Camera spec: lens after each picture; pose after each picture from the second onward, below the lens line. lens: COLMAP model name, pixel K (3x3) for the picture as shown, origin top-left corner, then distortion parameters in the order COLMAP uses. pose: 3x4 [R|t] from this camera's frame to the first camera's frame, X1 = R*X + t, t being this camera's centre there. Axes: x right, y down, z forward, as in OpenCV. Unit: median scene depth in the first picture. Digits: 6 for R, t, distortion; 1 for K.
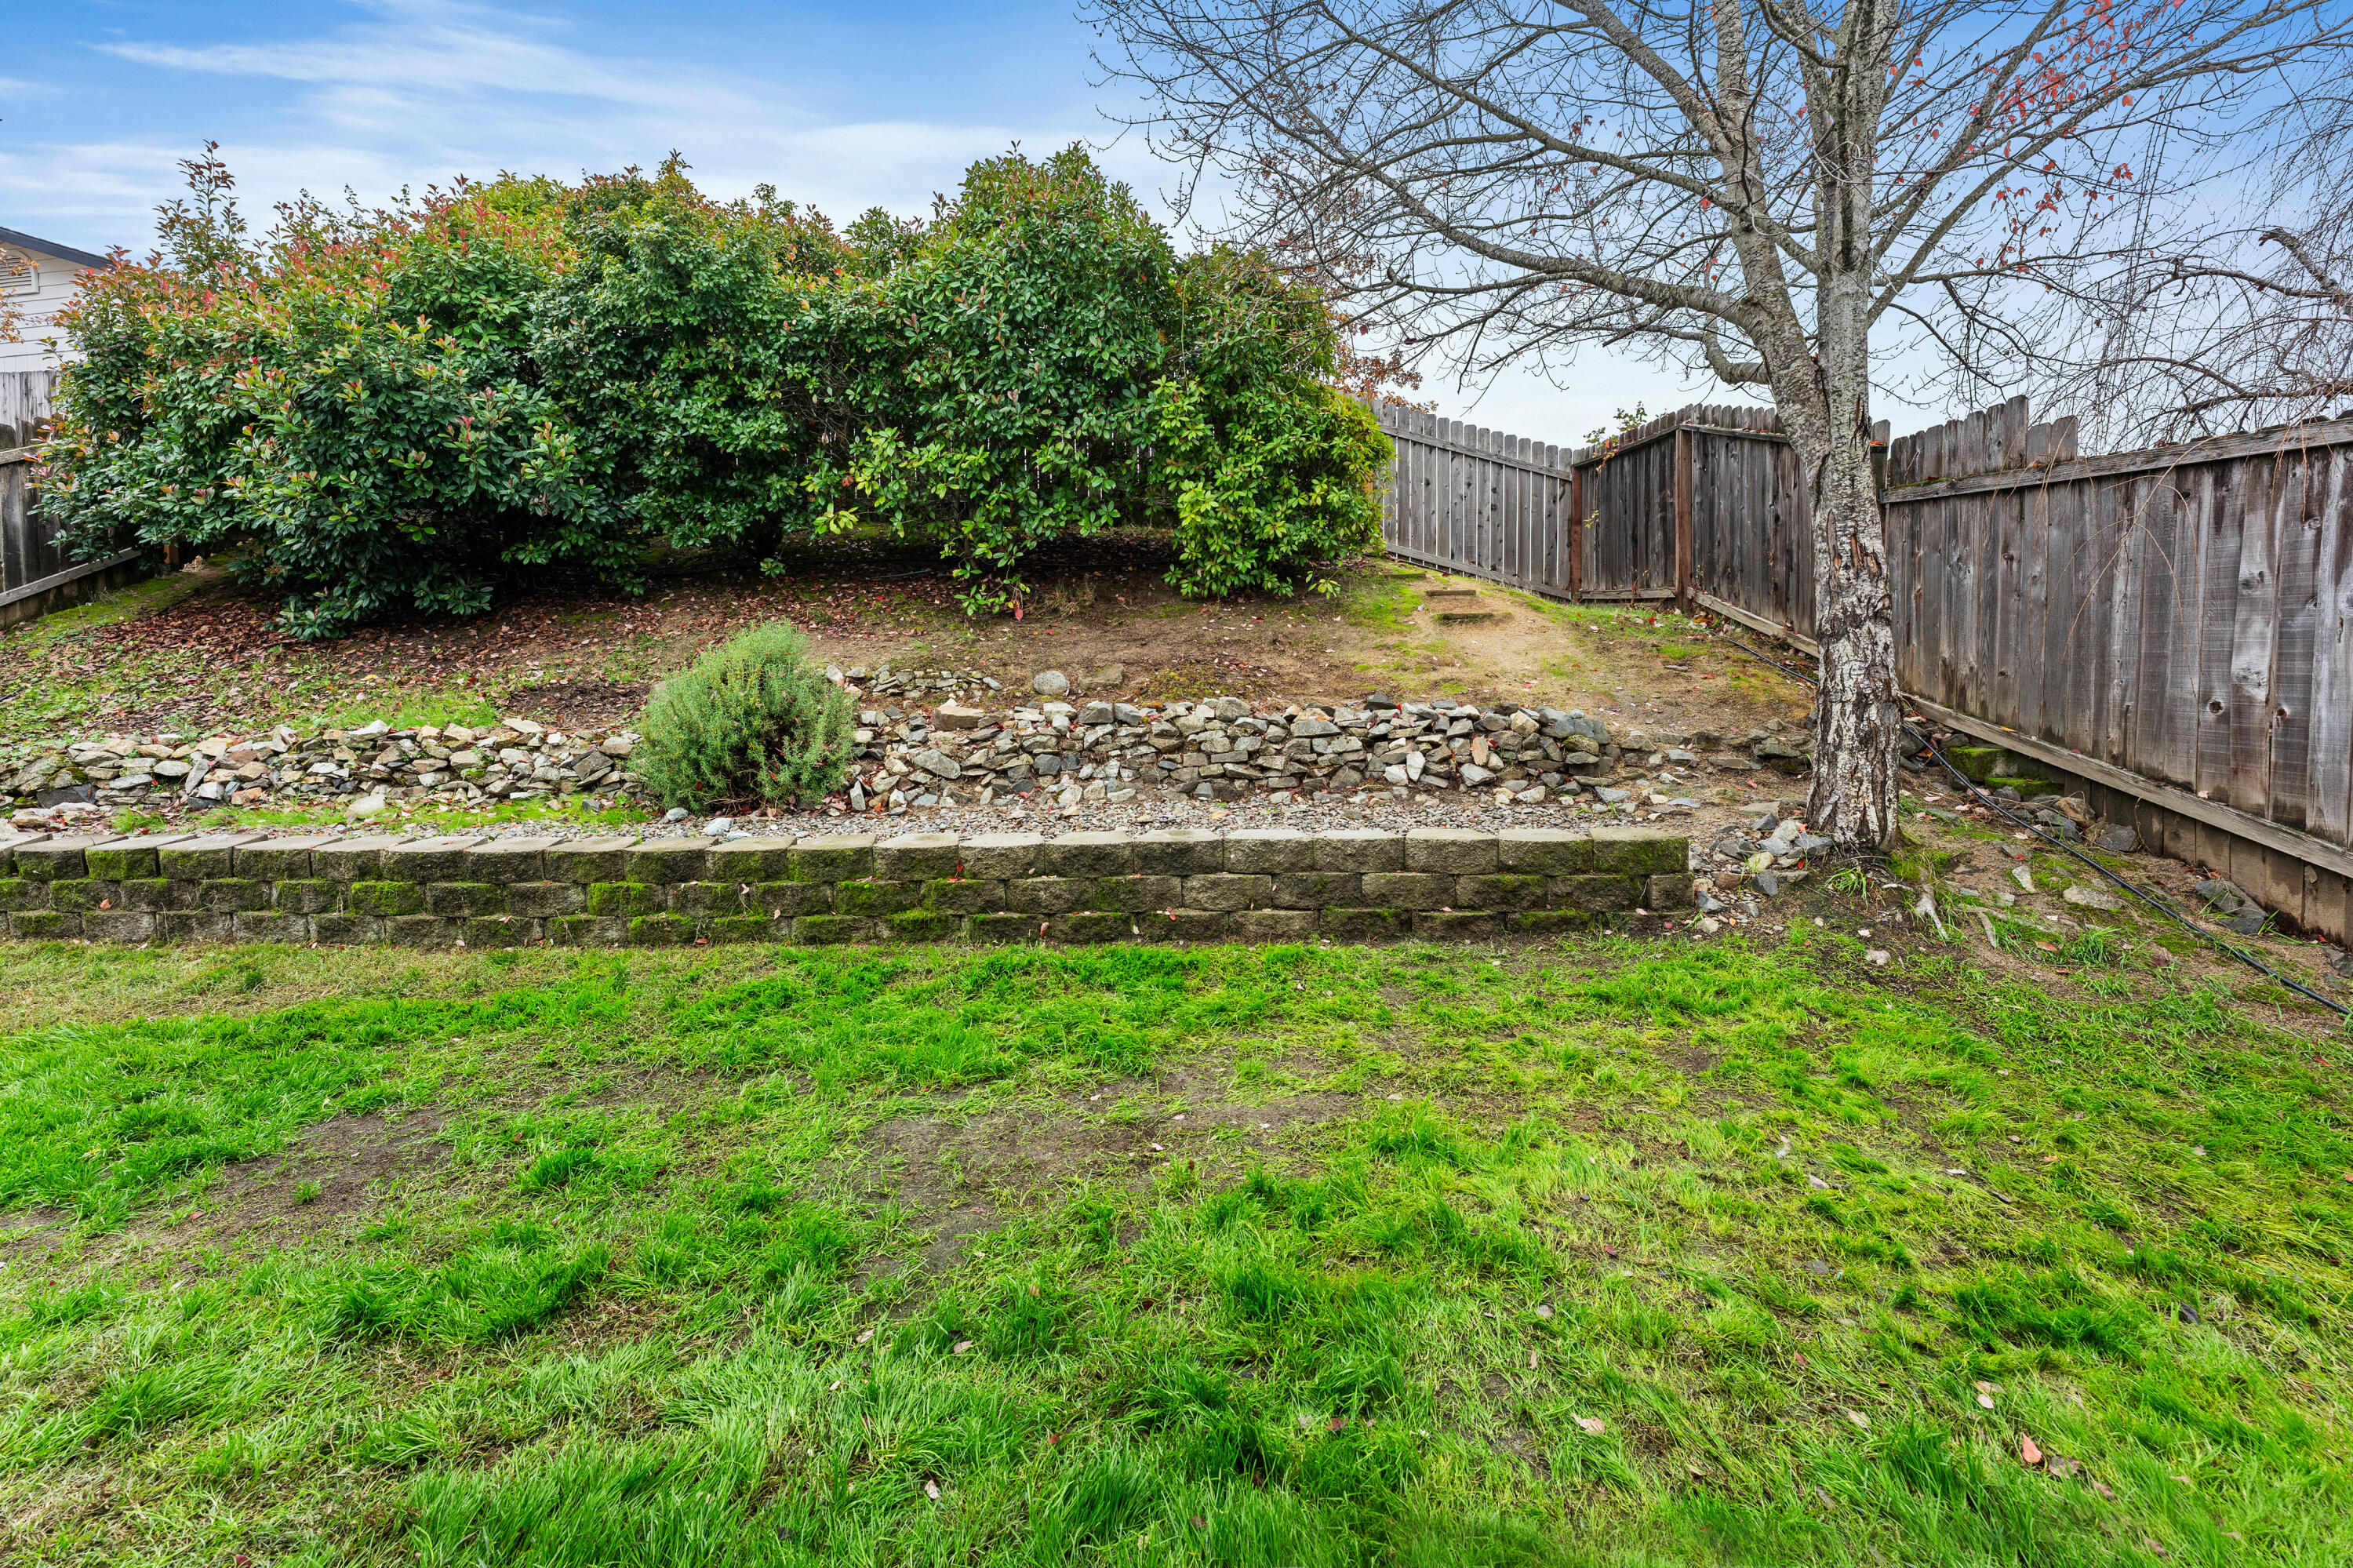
lens RADIAL K [[998.1, 0, 1174.5], [0, 998.1, 698.0], [0, 0, 1]] dist [-0.001332, -0.000502]
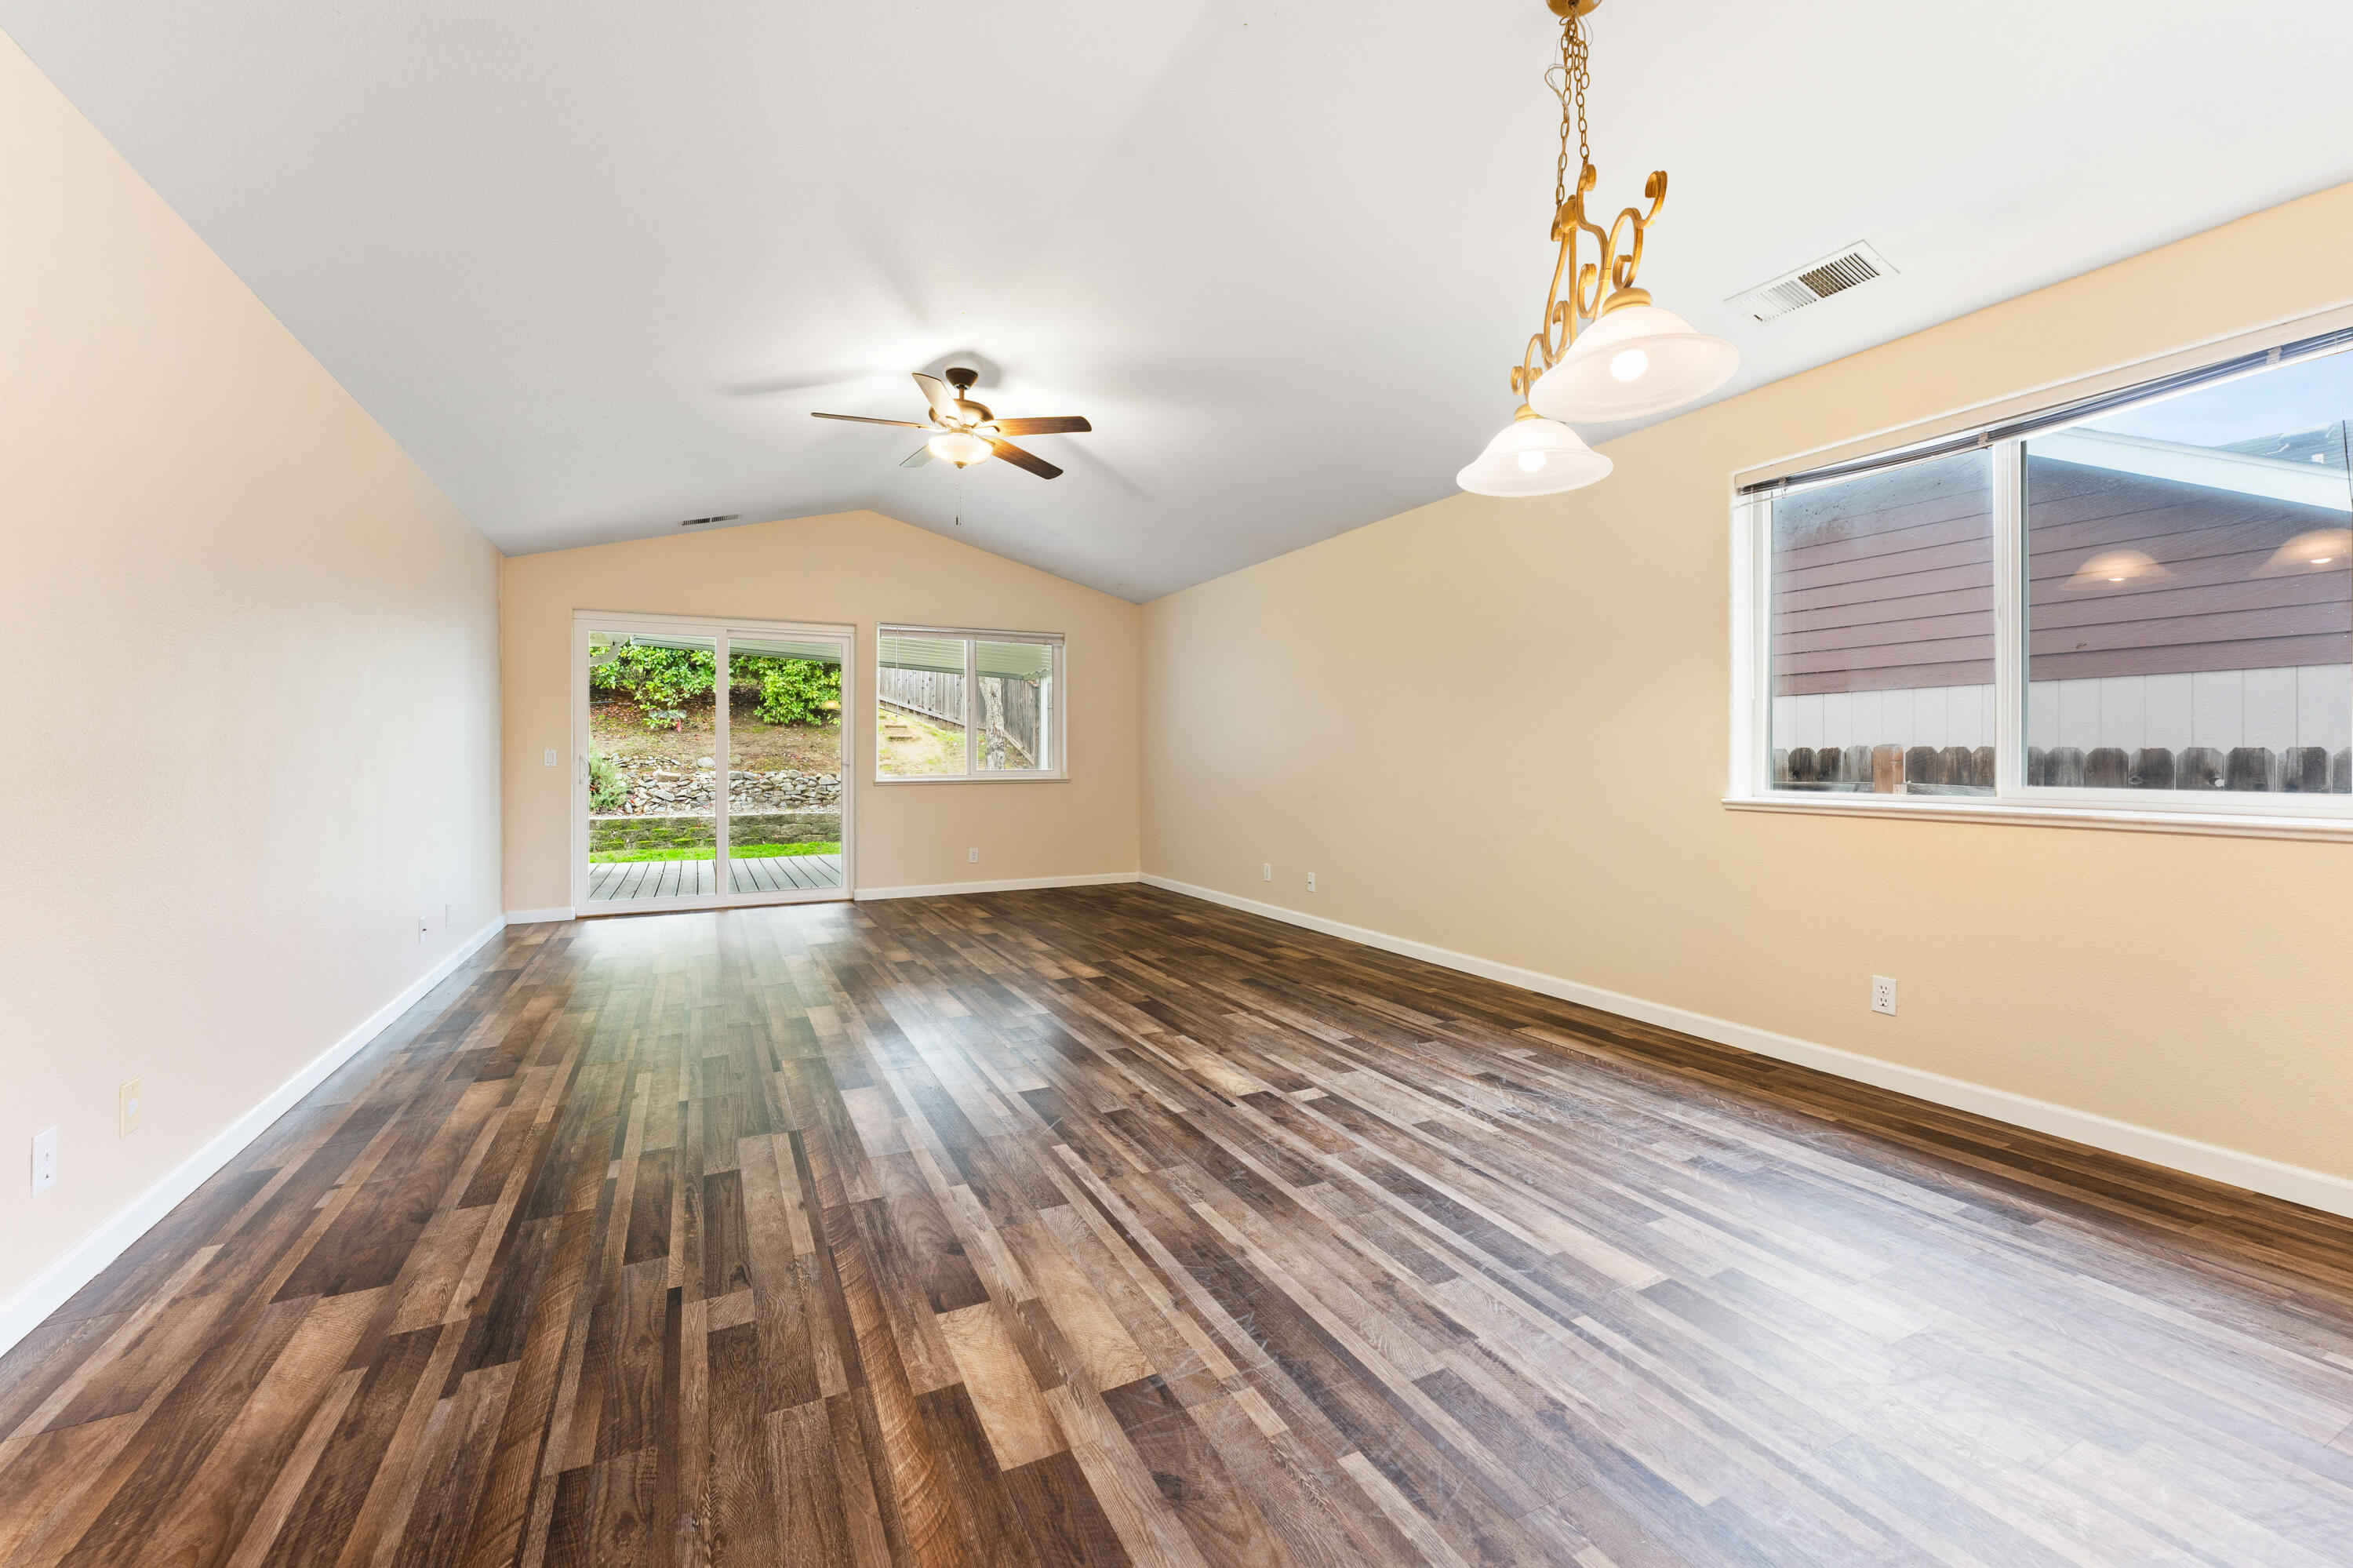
lens RADIAL K [[942.2, 0, 1186.0], [0, 942.2, 763.3], [0, 0, 1]] dist [-0.002763, -0.000399]
pose [[0.884760, 0.019921, 0.465621, -0.181303], [-0.010261, 0.999676, -0.023274, 0.029022], [-0.465934, 0.015814, 0.884678, -1.634965]]
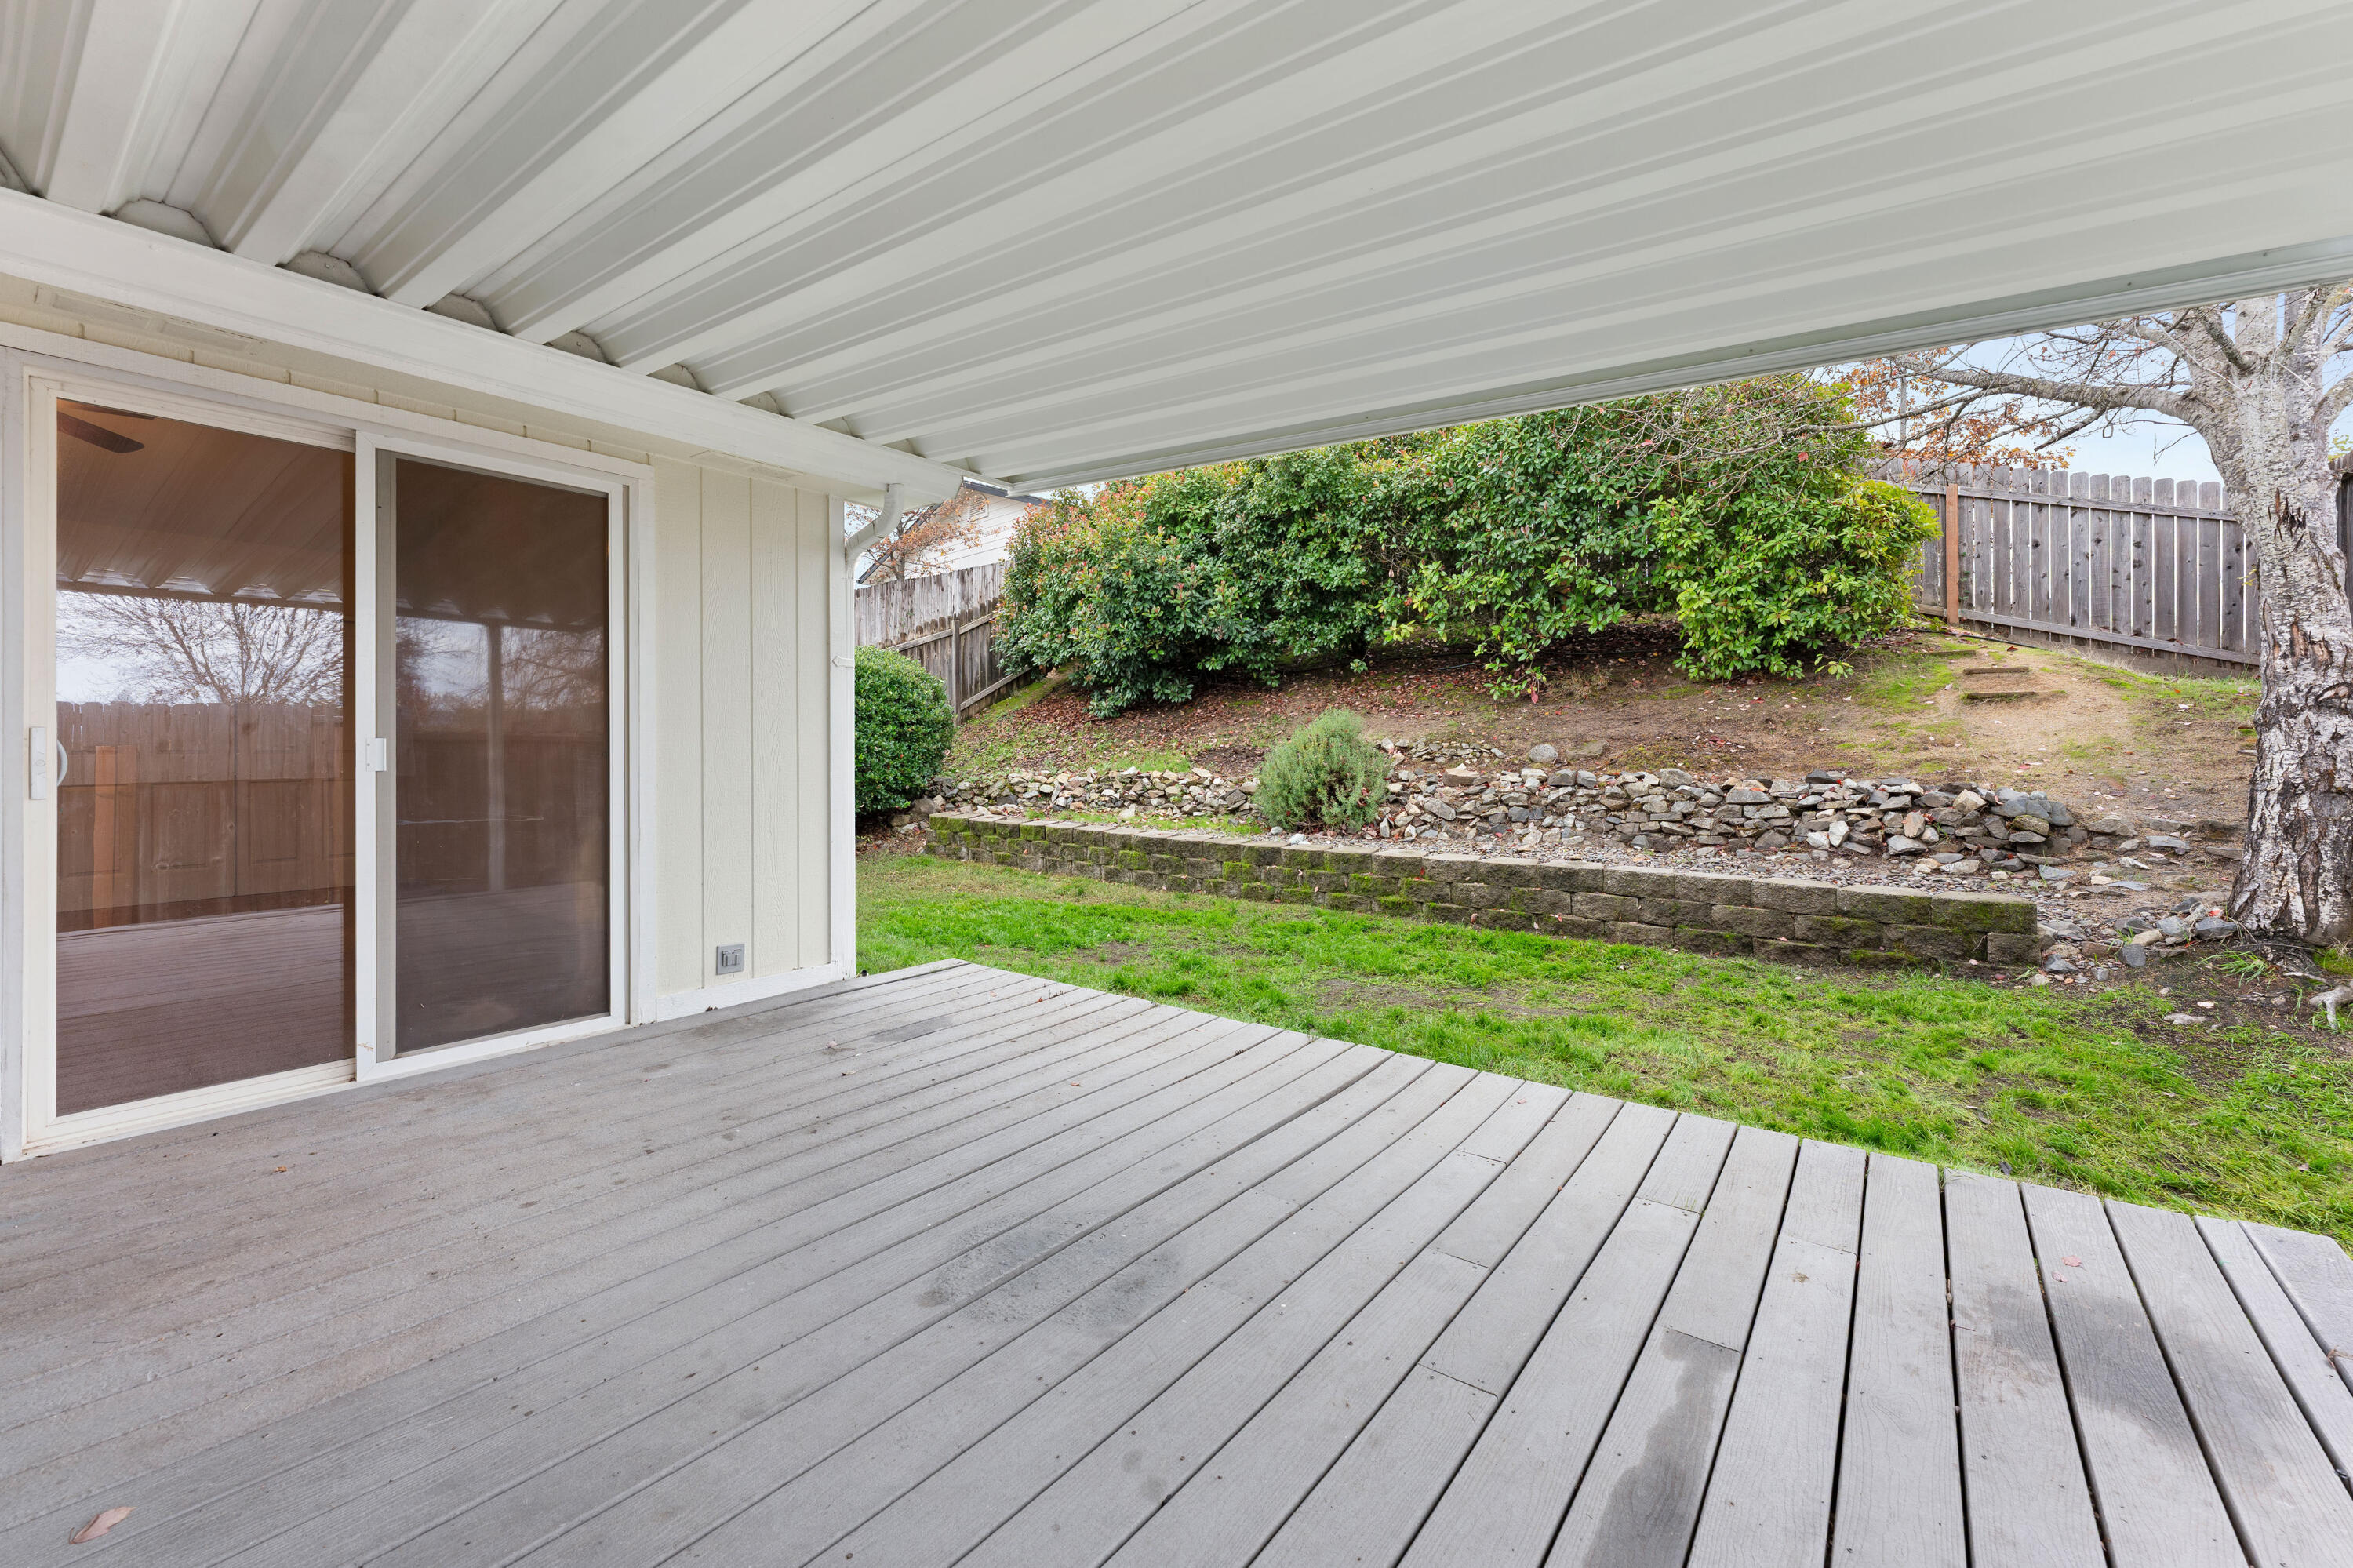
lens RADIAL K [[949.7, 0, 1164.1], [0, 949.7, 757.8], [0, 0, 1]] dist [-0.000800, -0.000101]
pose [[0.799296, 0.024965, -0.600419, 0.257659], [-0.027863, 0.999602, 0.004470, -0.001948], [0.600291, 0.013156, 0.799673, -0.316083]]
